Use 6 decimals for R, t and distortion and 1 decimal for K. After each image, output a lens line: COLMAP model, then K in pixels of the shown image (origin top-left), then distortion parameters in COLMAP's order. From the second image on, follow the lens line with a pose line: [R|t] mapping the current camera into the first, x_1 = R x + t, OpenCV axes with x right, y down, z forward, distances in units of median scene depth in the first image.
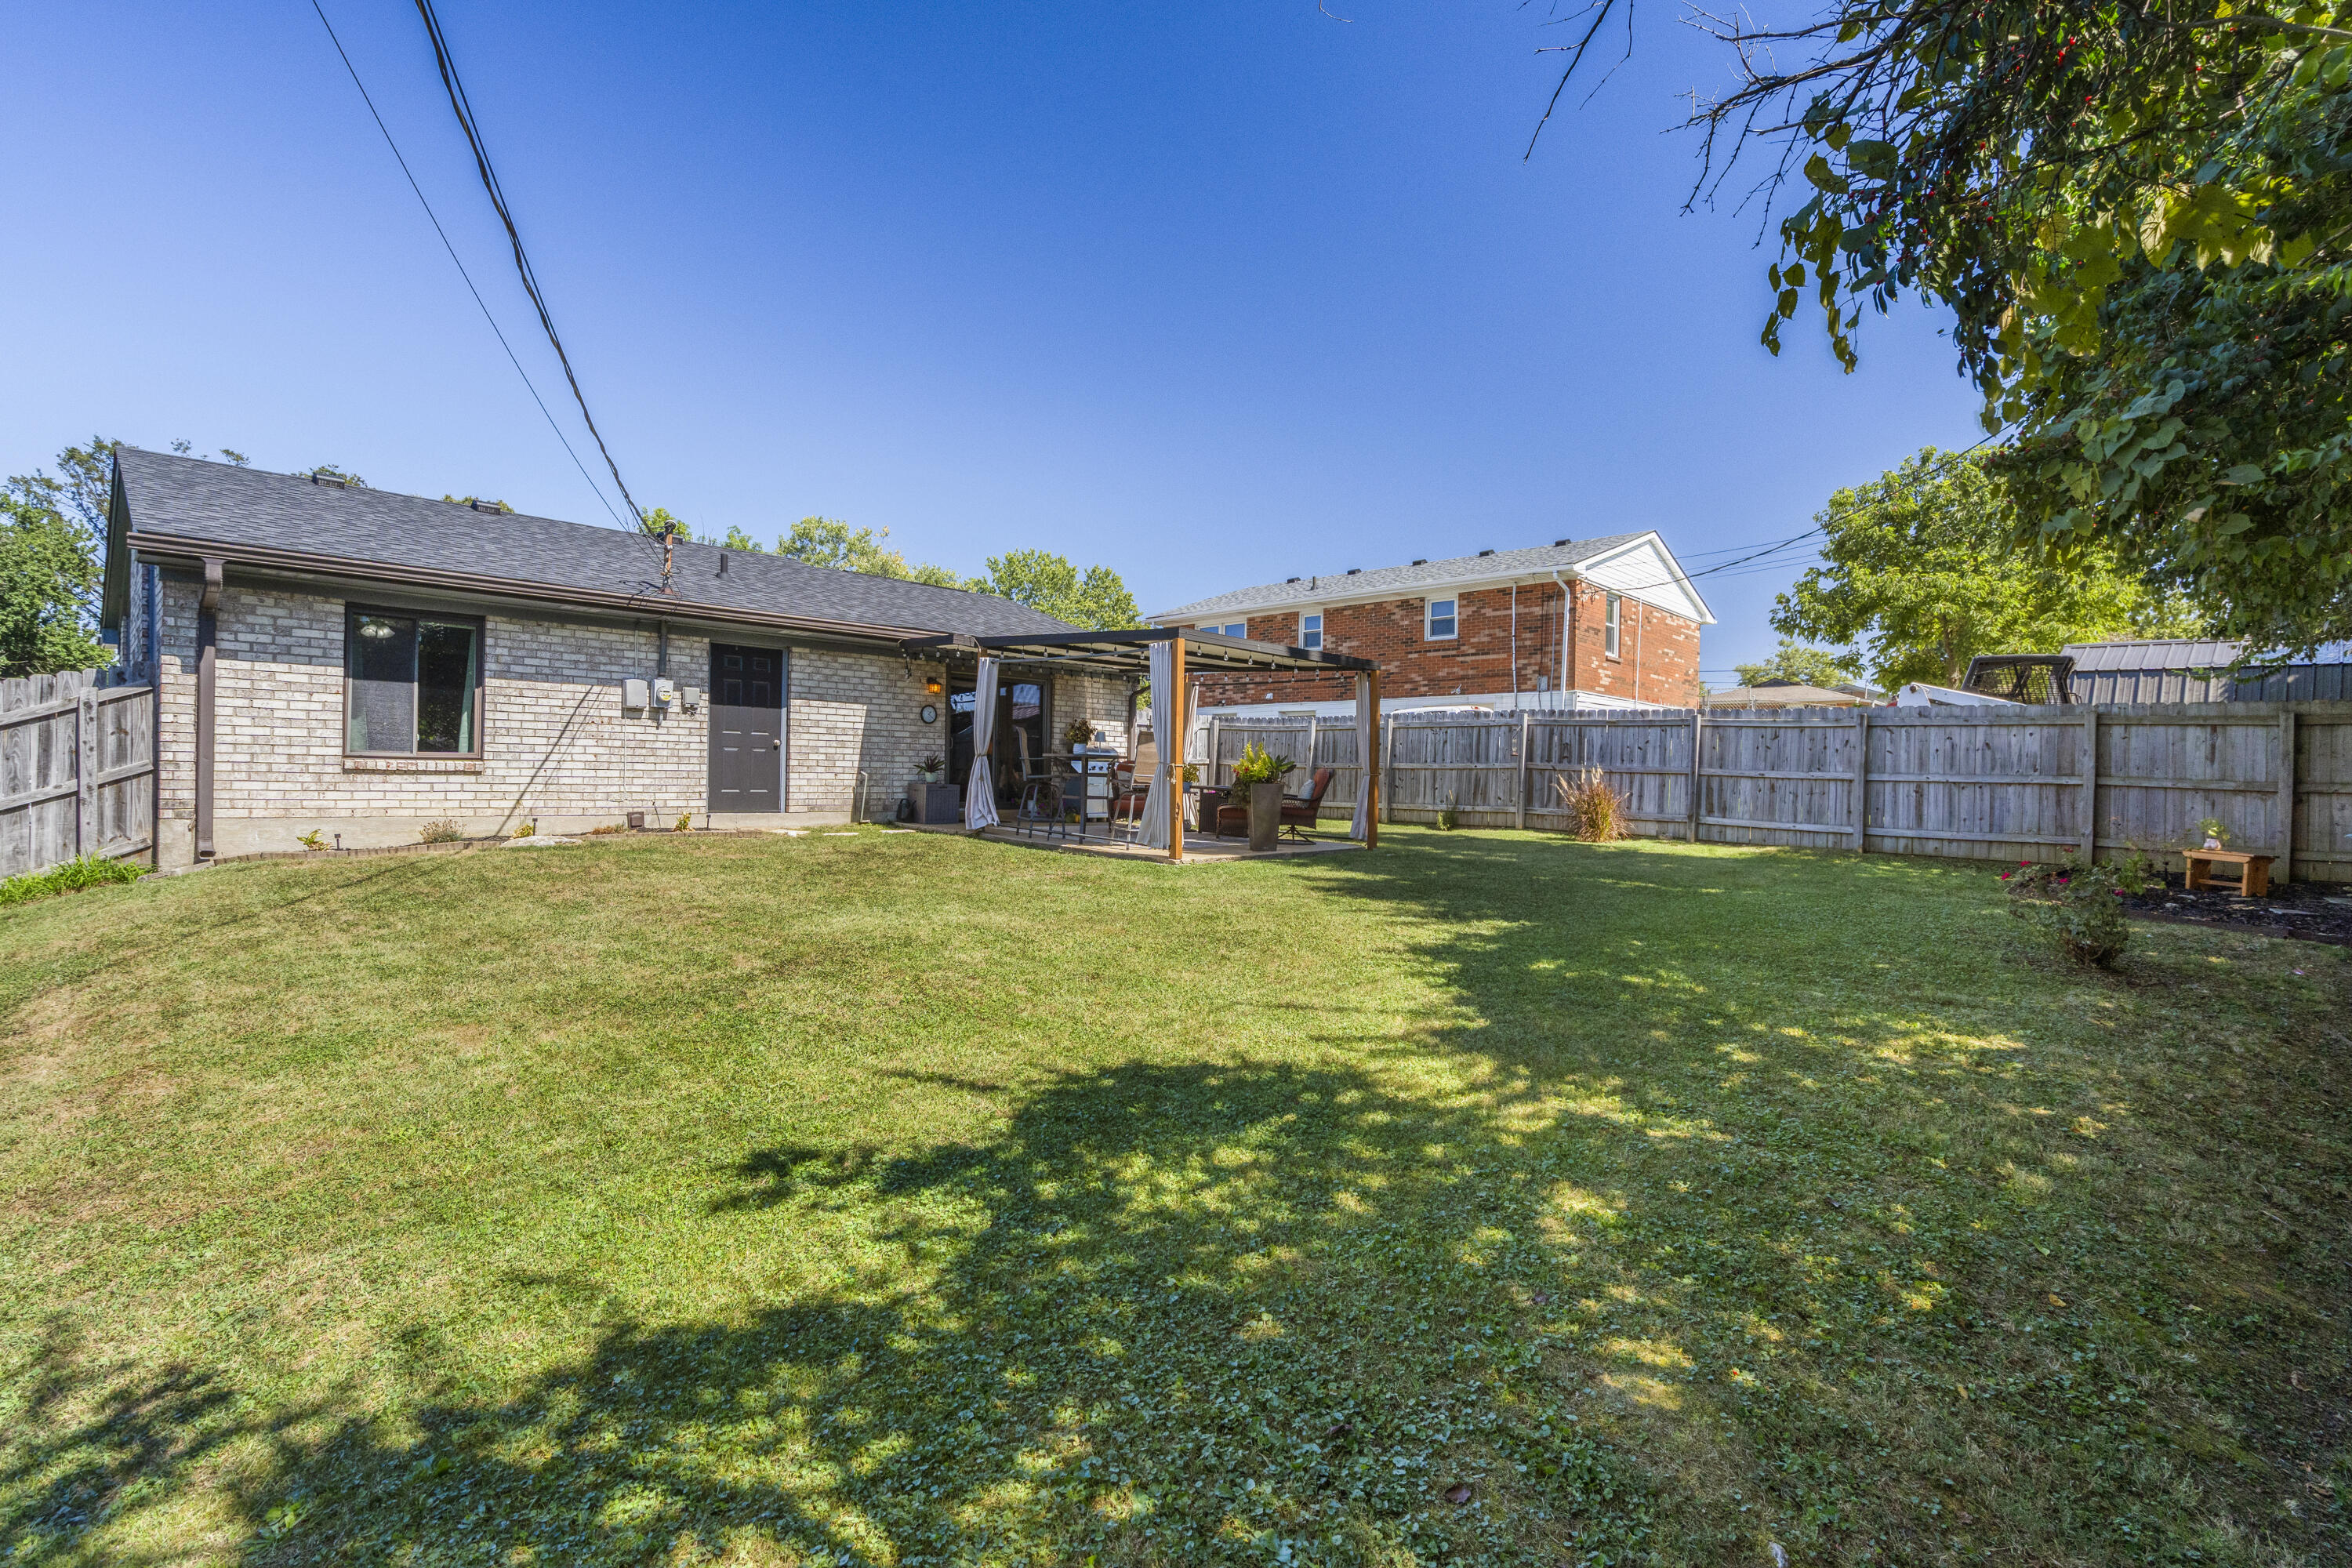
lens RADIAL K [[1066.5, 0, 1183.9], [0, 1066.5, 772.8], [0, 0, 1]] dist [-0.007792, 0.000092]
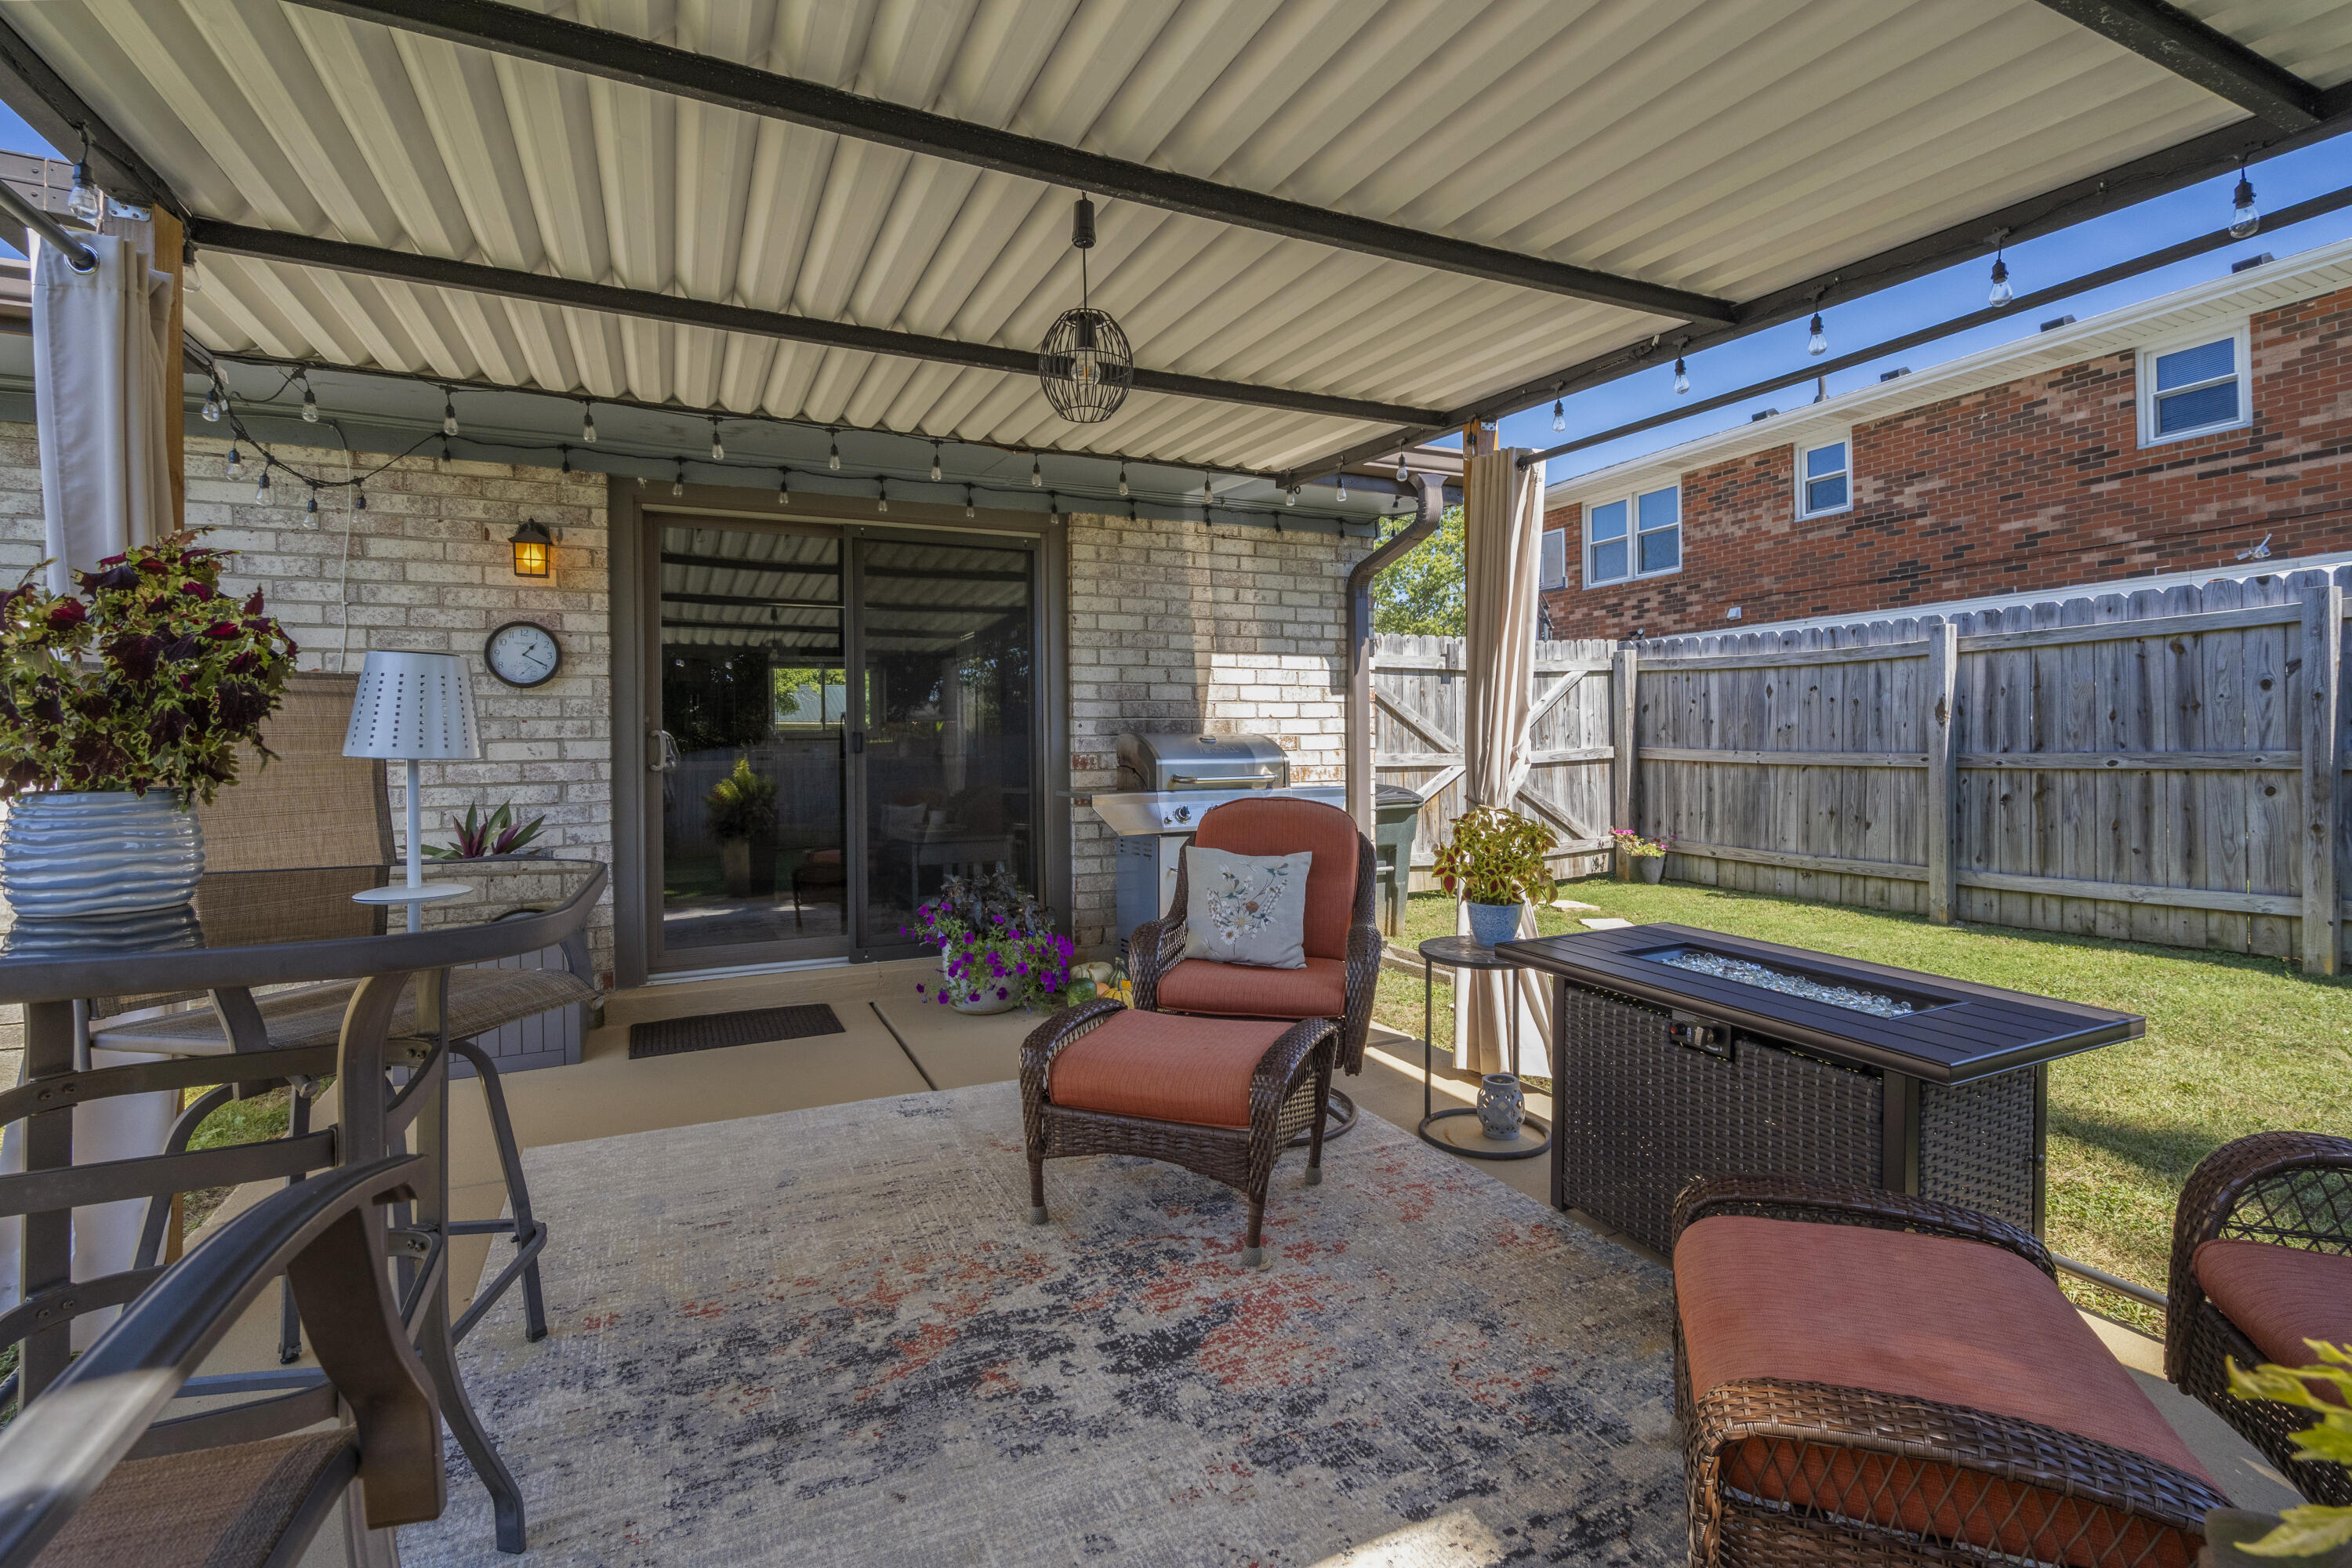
lens RADIAL K [[1061.4, 0, 1168.9], [0, 1061.4, 752.1], [0, 0, 1]] dist [-0.035626, 0.013818]
pose [[0.927819, -0.033766, -0.371500, 0.012946], [0.034685, 0.999389, -0.004209, -0.012716], [0.371416, -0.008981, 0.928423, 0.469692]]
